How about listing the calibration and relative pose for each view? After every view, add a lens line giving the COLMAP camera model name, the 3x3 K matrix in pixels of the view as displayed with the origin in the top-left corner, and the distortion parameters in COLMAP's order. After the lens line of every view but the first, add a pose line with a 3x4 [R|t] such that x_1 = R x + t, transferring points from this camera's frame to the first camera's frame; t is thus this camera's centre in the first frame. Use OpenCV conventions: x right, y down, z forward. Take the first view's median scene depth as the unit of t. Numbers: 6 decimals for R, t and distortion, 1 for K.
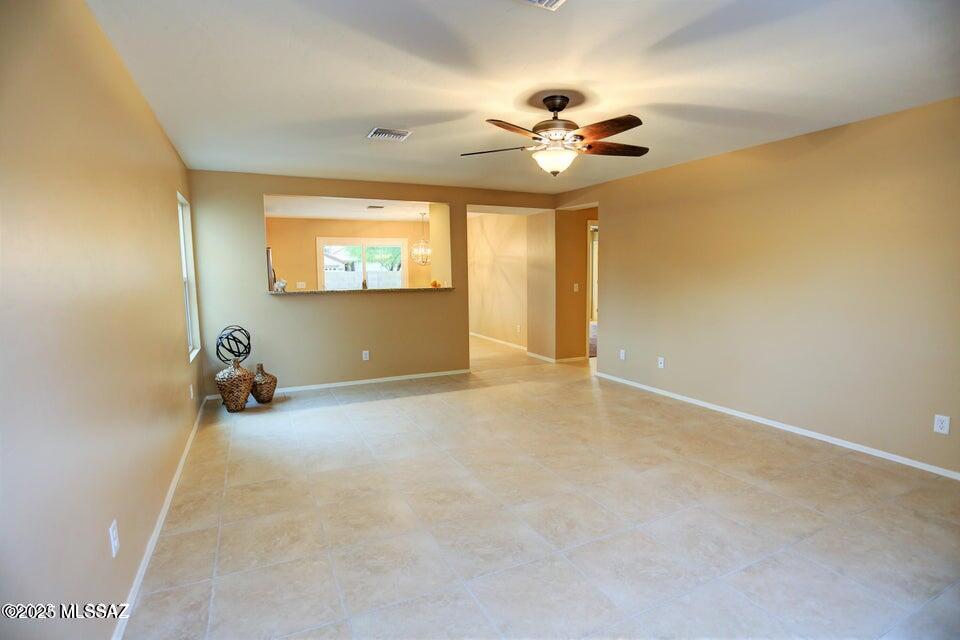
lens RADIAL K [[478.9, 0, 481.4], [0, 478.9, 323.8], [0, 0, 1]] dist [-0.026125, 0.000576]
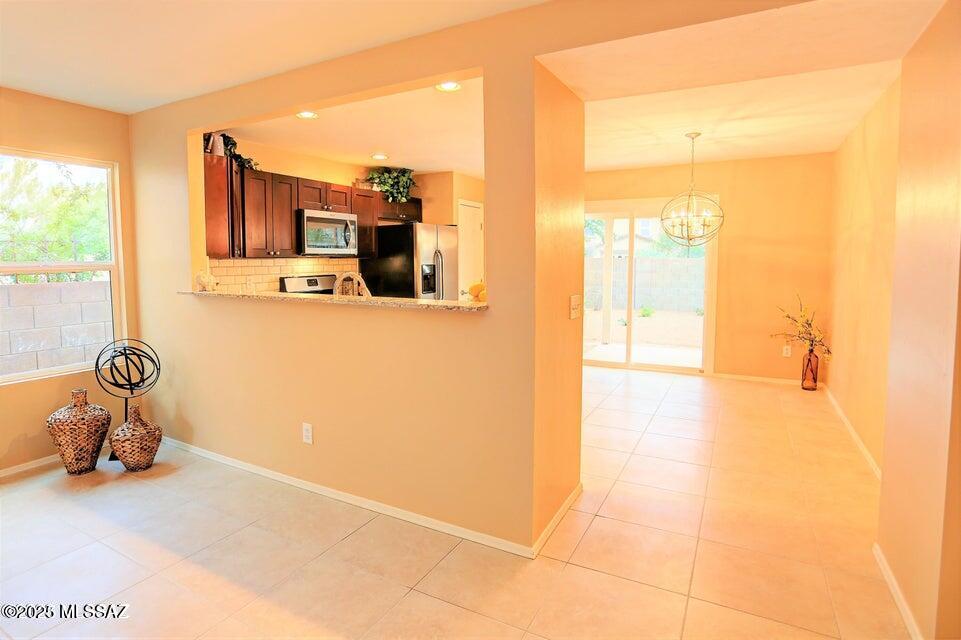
lens RADIAL K [[517.3, 0, 442.2], [0, 517.3, 294.3], [0, 0, 1]] dist [-0.054827, 0.000764]
pose [[0.547303, 0.061818, -0.834648, 0.424658], [-0.093638, 0.995530, 0.012333, -0.153648], [0.831680, 0.071405, 0.550645, 1.392898]]
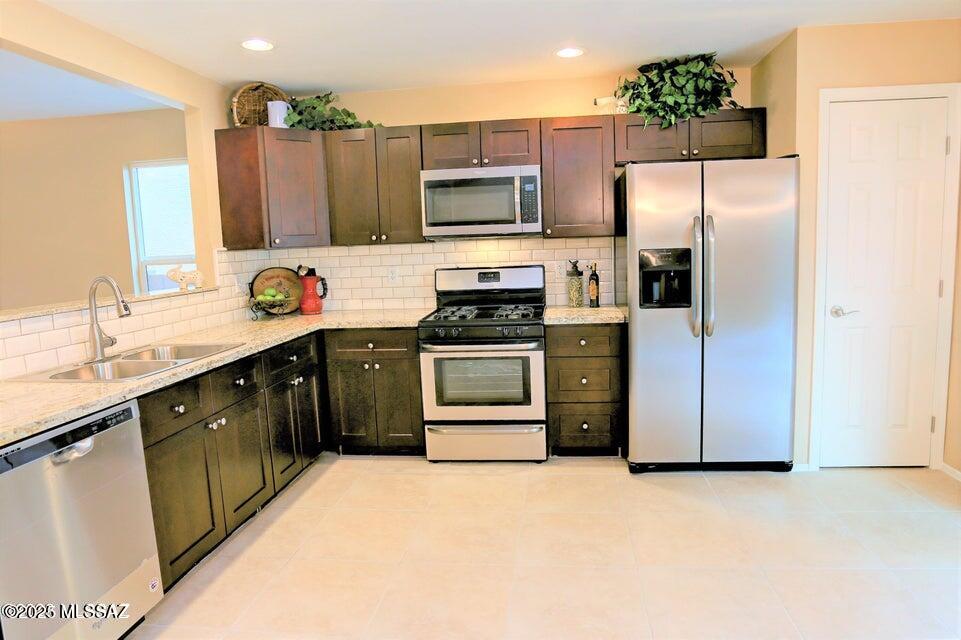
lens RADIAL K [[586.7, 0, 527.6], [0, 586.7, 315.8], [0, 0, 1]] dist [-0.070590, 0.000542]
pose [[-0.523137, 0.134329, -0.841596, -0.098813], [-0.057735, 0.979646, 0.192251, -0.282902], [0.850290, 0.149164, -0.504734, 2.543874]]
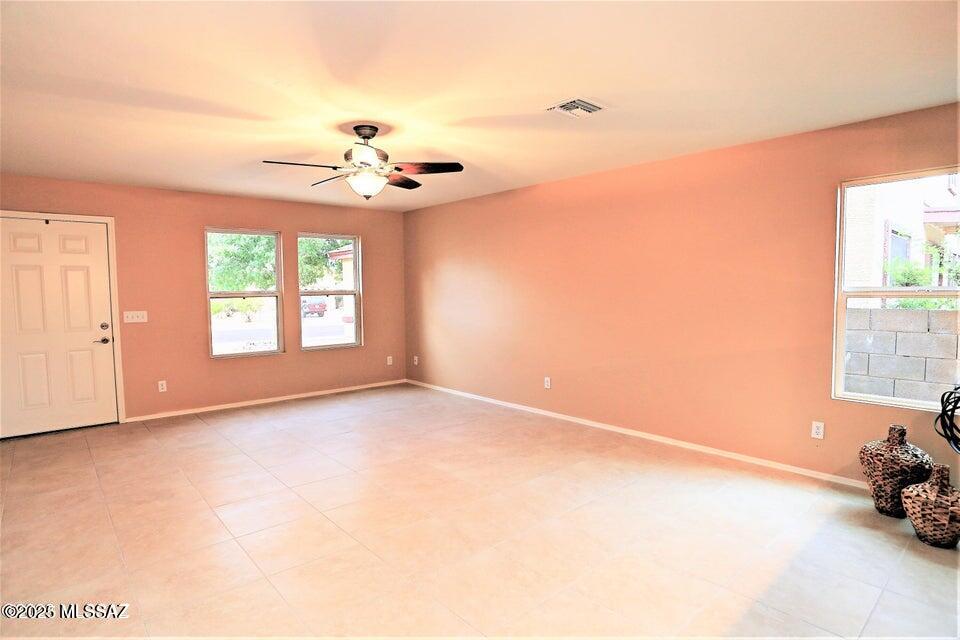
lens RADIAL K [[514.5, 0, 480.0], [0, 514.5, 320.0], [0, 0, 1]] dist [-0.055541, 0.001101]
pose [[-0.964393, 0.030688, -0.262686, 0.195071], [-0.014959, 0.985325, 0.170031, -0.214223], [0.264050, 0.167906, -0.949782, 1.938649]]
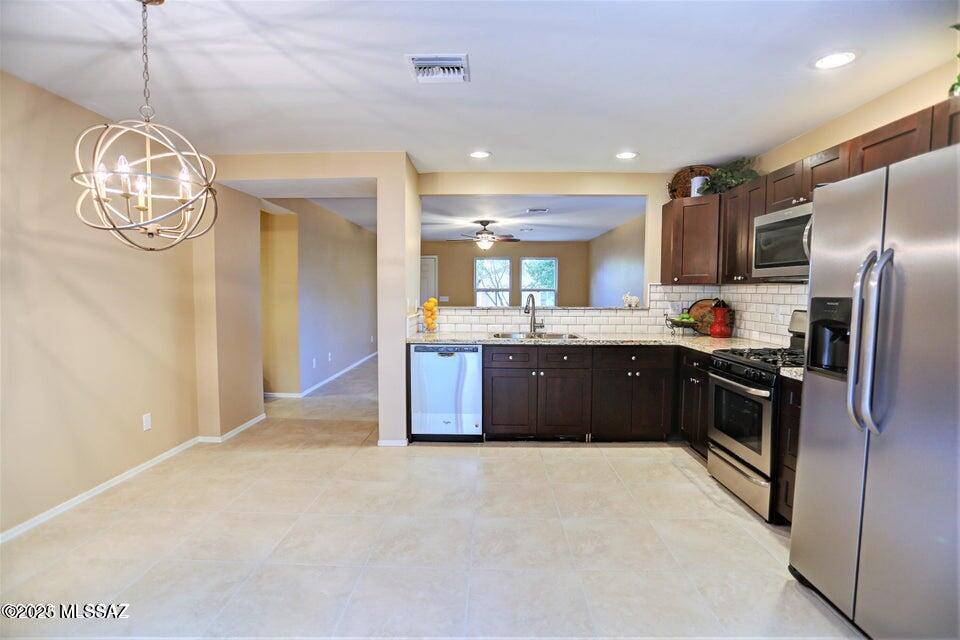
lens RADIAL K [[478.9, 0, 481.4], [0, 478.9, 323.8], [0, 0, 1]] dist [-0.026125, 0.000576]
pose [[-0.886200, -0.026388, 0.462550, -0.865918], [0.056481, 0.984777, 0.164391, -0.303902], [-0.459847, 0.171809, -0.871219, 2.906264]]
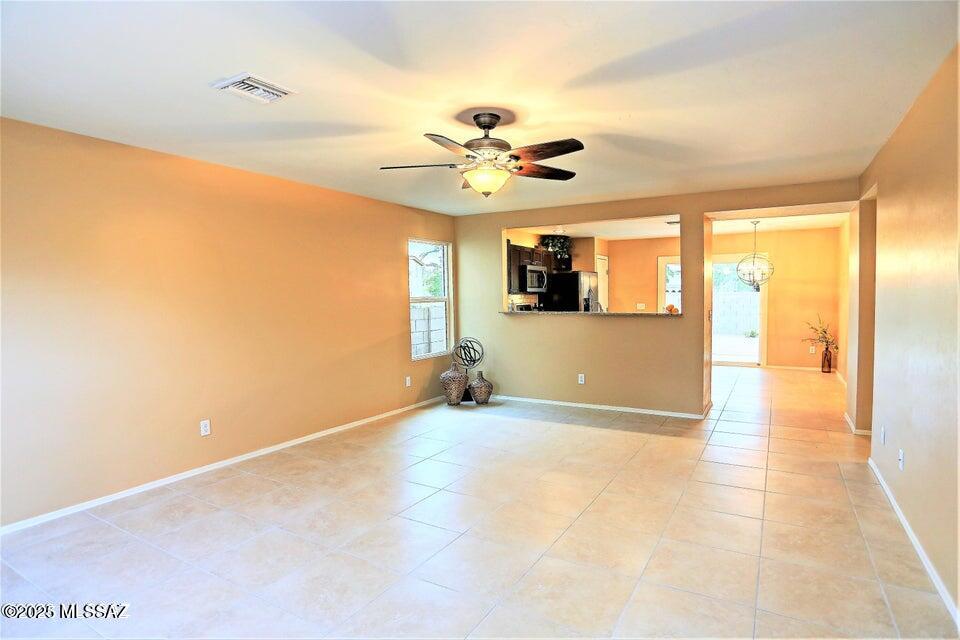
lens RADIAL K [[514.5, 0, 480.0], [0, 514.5, 320.0], [0, 0, 1]] dist [-0.055541, 0.001101]
pose [[0.548260, 0.041874, -0.835259, 0.889524], [-0.084958, 0.996368, -0.005815, -0.052490], [0.831982, 0.074150, 0.549826, 0.396667]]
